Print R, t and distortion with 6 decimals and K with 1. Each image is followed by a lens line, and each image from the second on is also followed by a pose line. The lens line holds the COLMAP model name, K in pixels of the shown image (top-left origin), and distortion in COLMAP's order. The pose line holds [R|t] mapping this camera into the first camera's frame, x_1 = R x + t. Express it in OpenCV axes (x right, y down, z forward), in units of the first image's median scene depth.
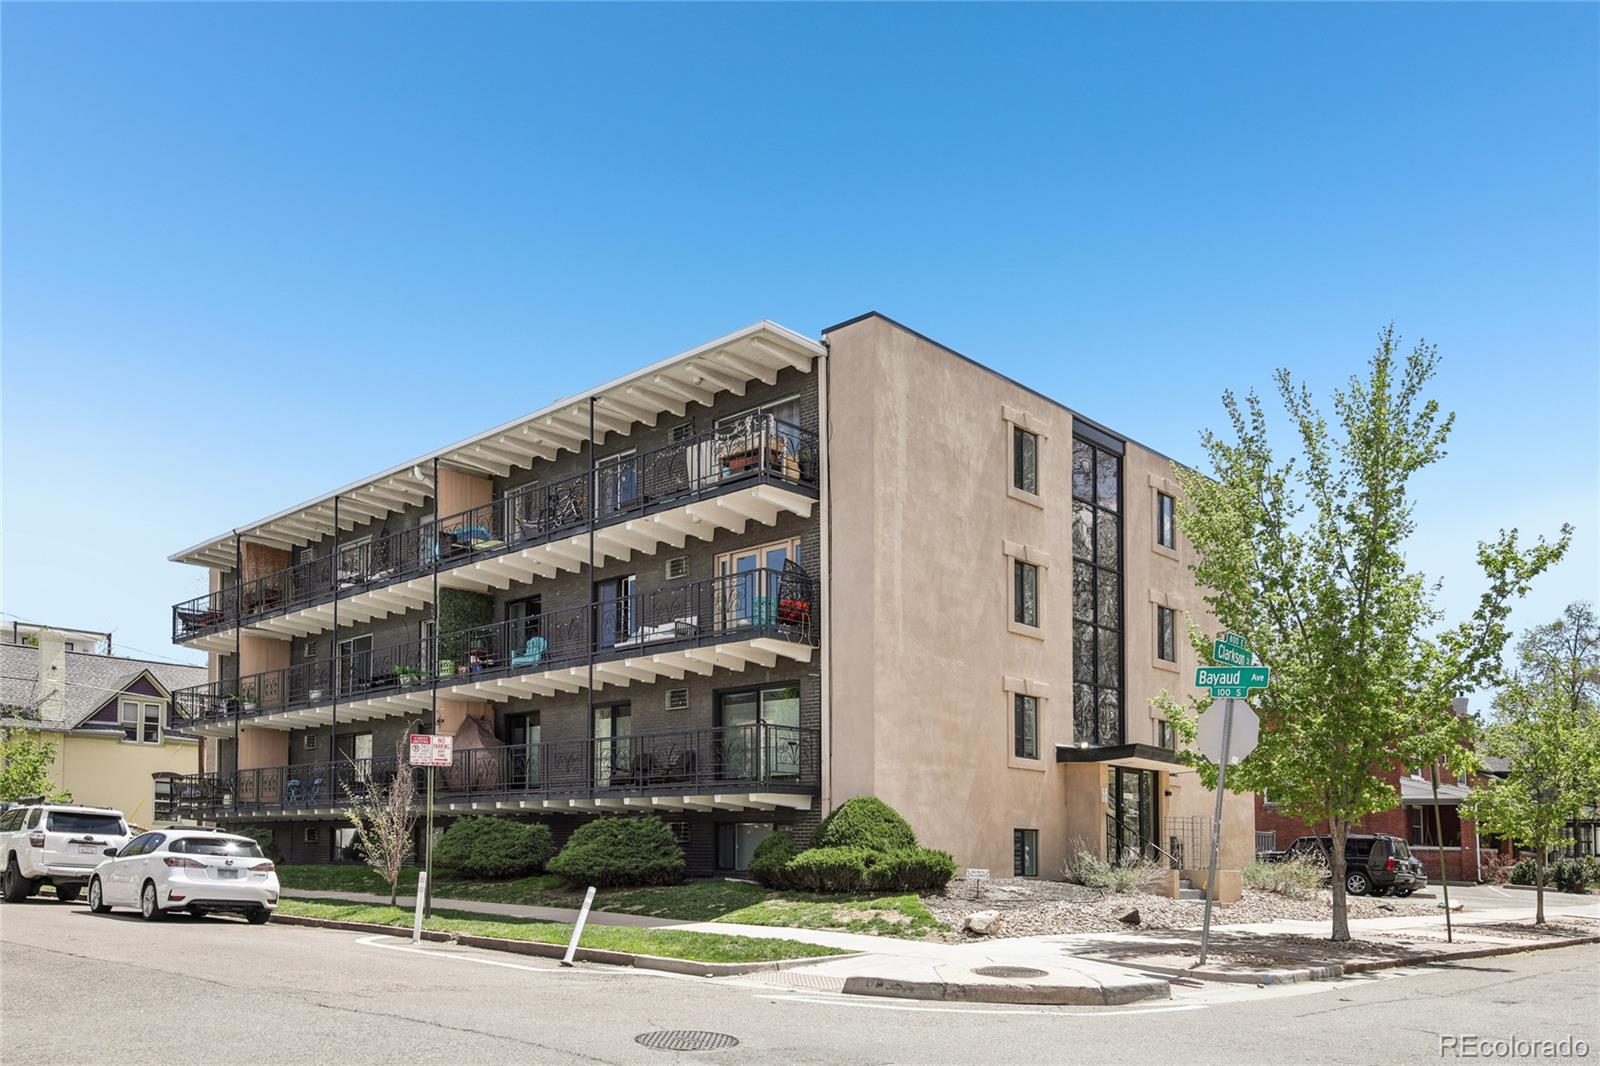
lens RADIAL K [[1214.8, 0, 800.0], [0, 1214.8, 533.0], [0, 0, 1]] dist [0.033952, 0.001689]
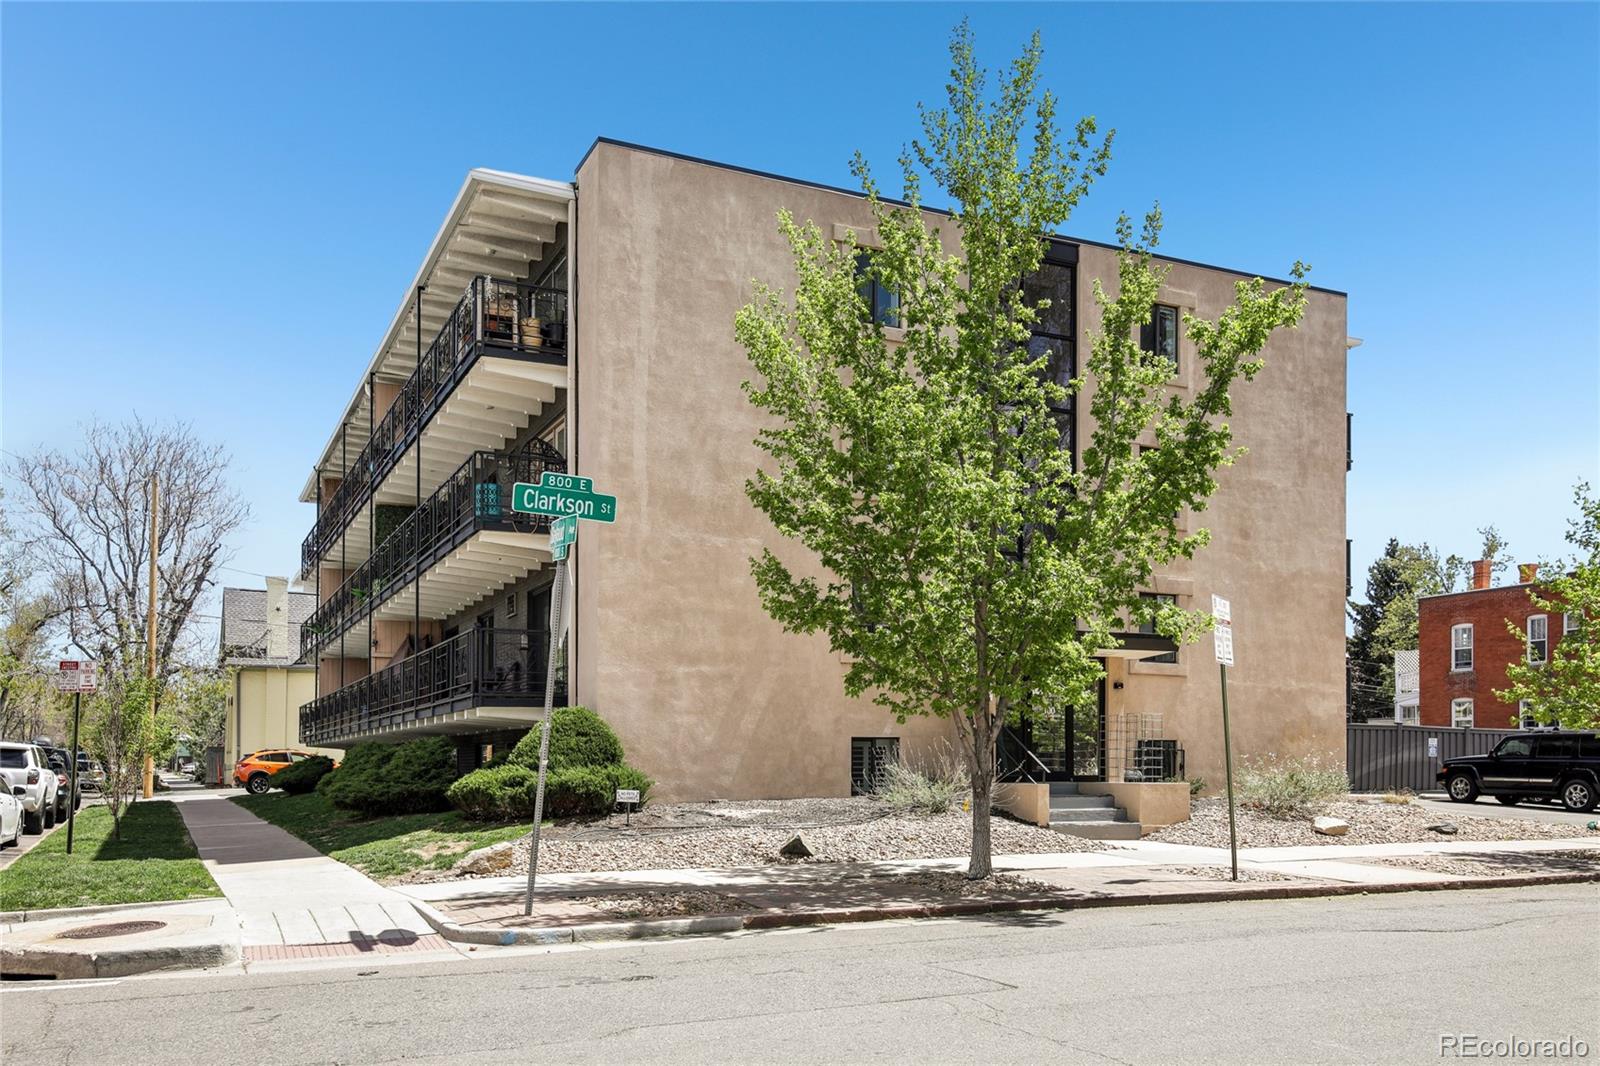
lens RADIAL K [[1277.2, 0, 798.6], [0, 1277.2, 456.2], [0, 0, 1]] dist [0.019878, 0.002965]
pose [[0.936622, -0.101438, -0.335334, 0.468143], [0.107433, 0.994212, -0.000674, 0.054491], [0.333461, -0.035394, 0.942099, 0.196718]]
